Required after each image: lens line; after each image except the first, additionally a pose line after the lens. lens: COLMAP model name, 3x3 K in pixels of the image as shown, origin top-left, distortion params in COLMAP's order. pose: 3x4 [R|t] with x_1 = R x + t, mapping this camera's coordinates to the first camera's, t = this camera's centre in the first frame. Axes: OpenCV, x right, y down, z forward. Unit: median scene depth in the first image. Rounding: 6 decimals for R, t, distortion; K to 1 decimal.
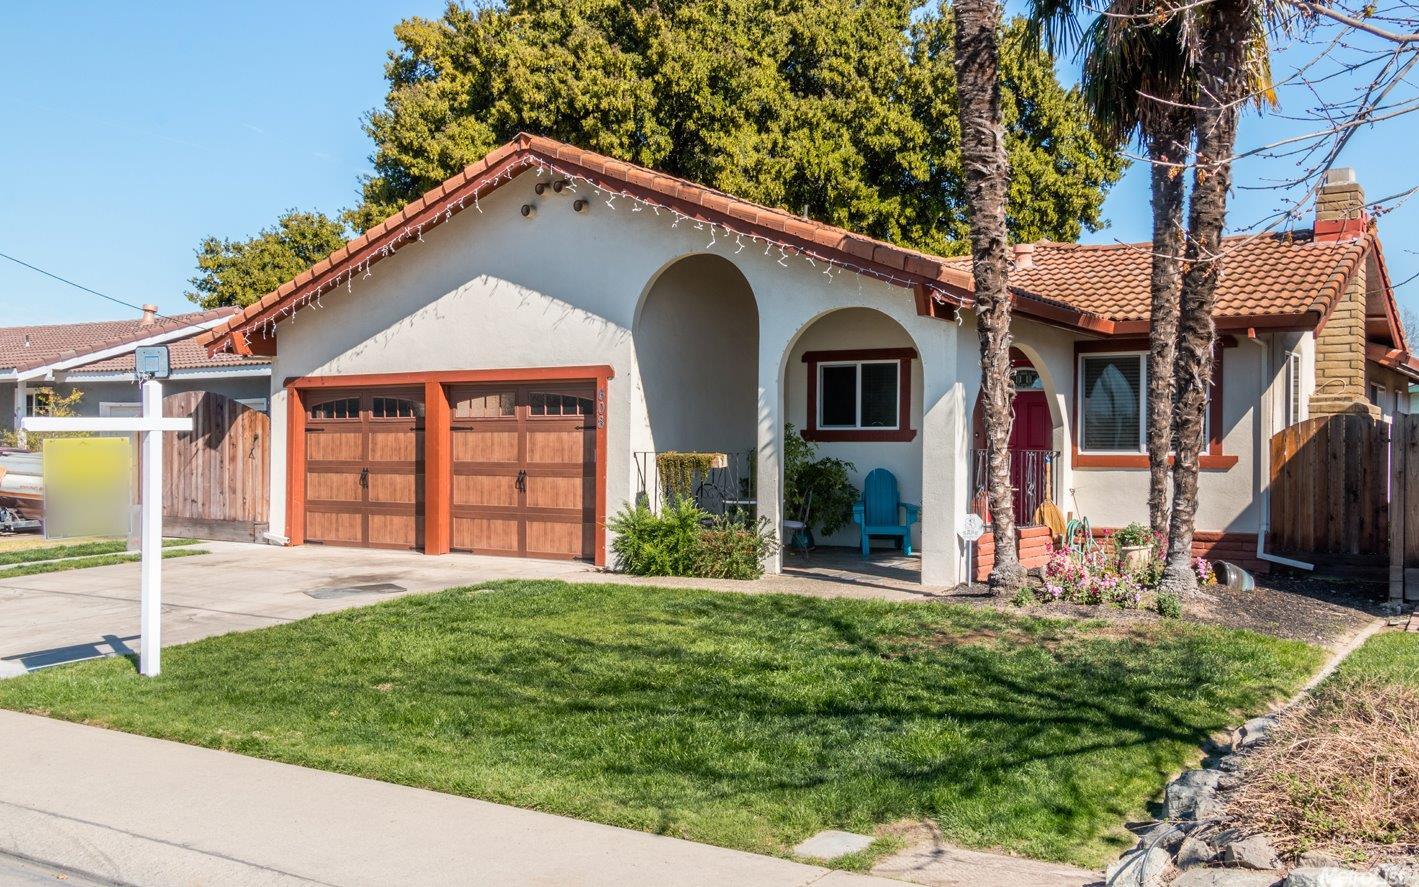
lens RADIAL K [[1362.3, 0, 734.0], [0, 1362.3, 445.2], [0, 0, 1]] dist [-0.001297, 0.013510]
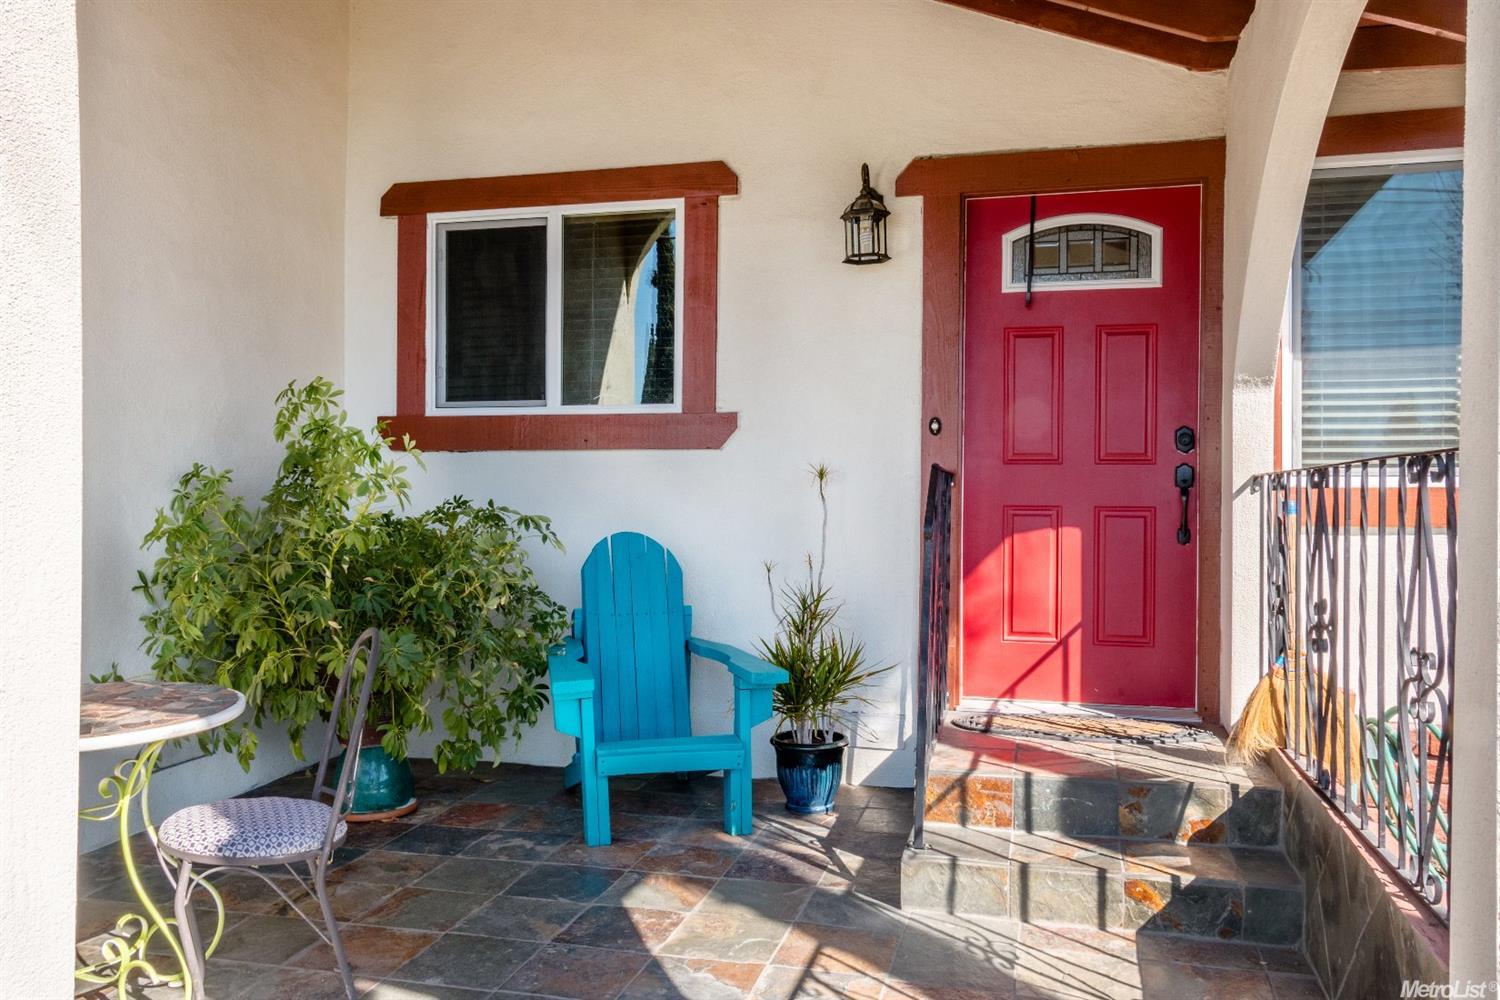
lens RADIAL K [[1150.7, 0, 750.0], [0, 1150.7, 500.0], [0, 0, 1]] dist [0.000121, -0.000659]
pose [[0.955041, -0.005171, 0.296429, 0.053337], [-0.000190, 0.999837, 0.018053, 0.004516], [-0.296474, -0.017298, 0.954884, 0.712619]]
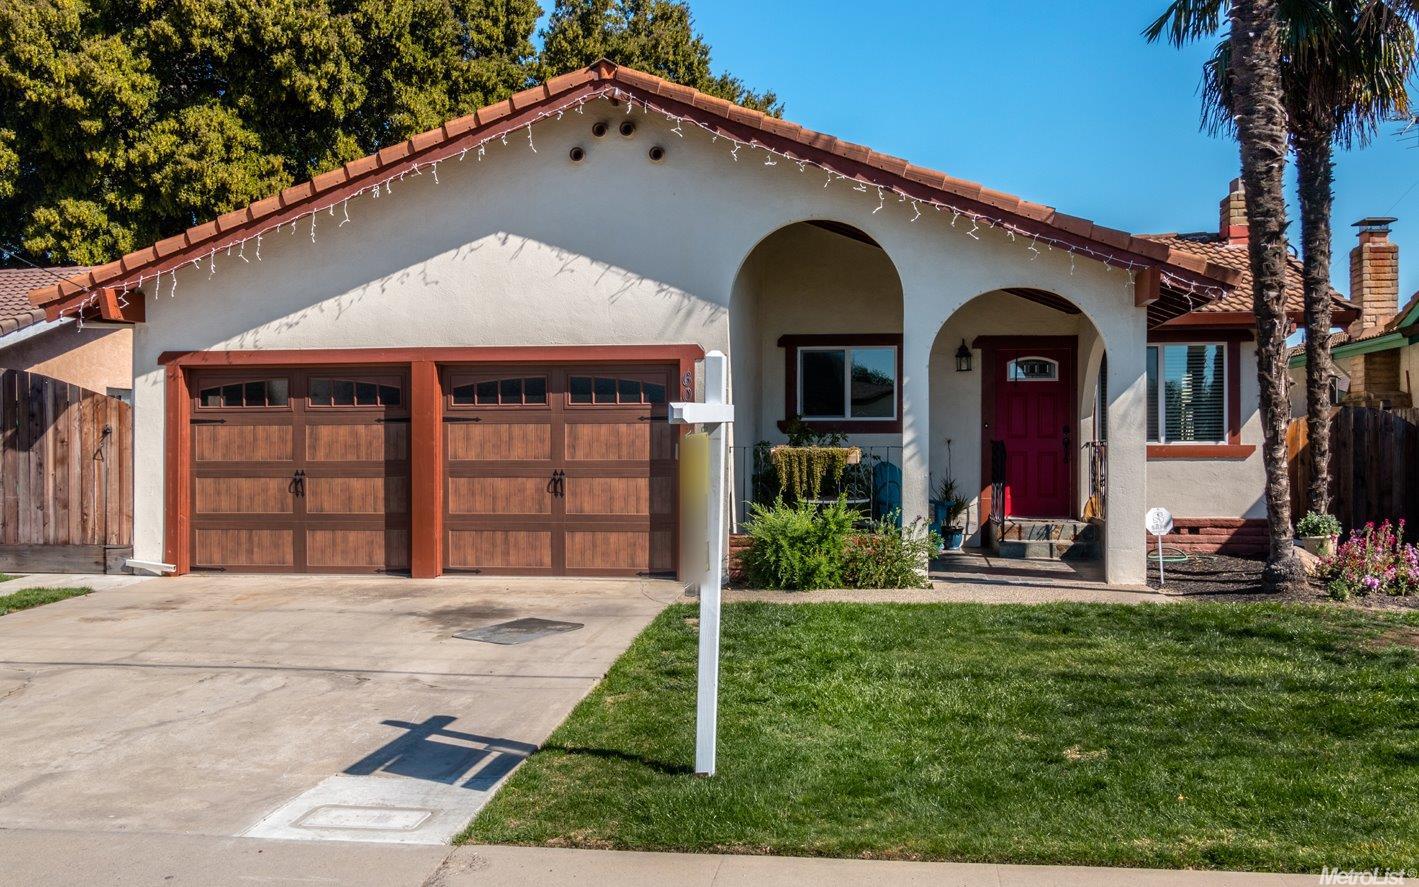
lens RADIAL K [[1362.3, 0, 734.0], [0, 1362.3, 445.2], [0, 0, 1]] dist [-0.001297, 0.013510]
pose [[0.904796, -0.008913, 0.425752, -0.373347], [0.005798, 0.999946, 0.008611, -0.002910], [-0.425806, -0.005323, 0.904799, 0.190912]]
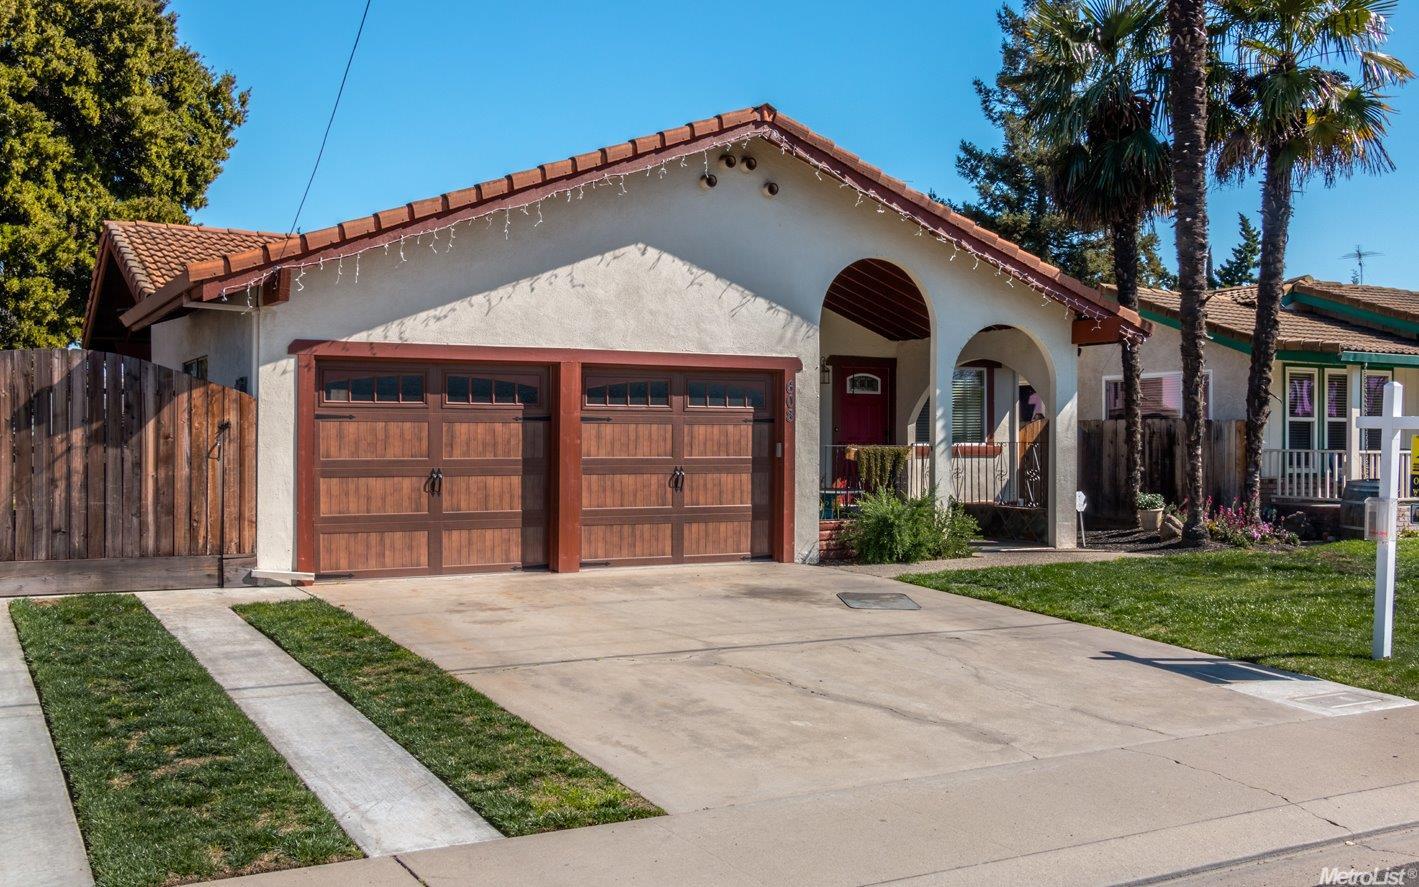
lens RADIAL K [[1363.0, 0, 709.5], [0, 1363.0, 443.5], [0, 0, 1]] dist [-0.014865, 0.002503]
pose [[0.483376, -0.005058, 0.875398, -0.846074], [-0.003242, 0.999966, 0.007568, -0.003457], [-0.875407, -0.006497, 0.483343, 0.500448]]
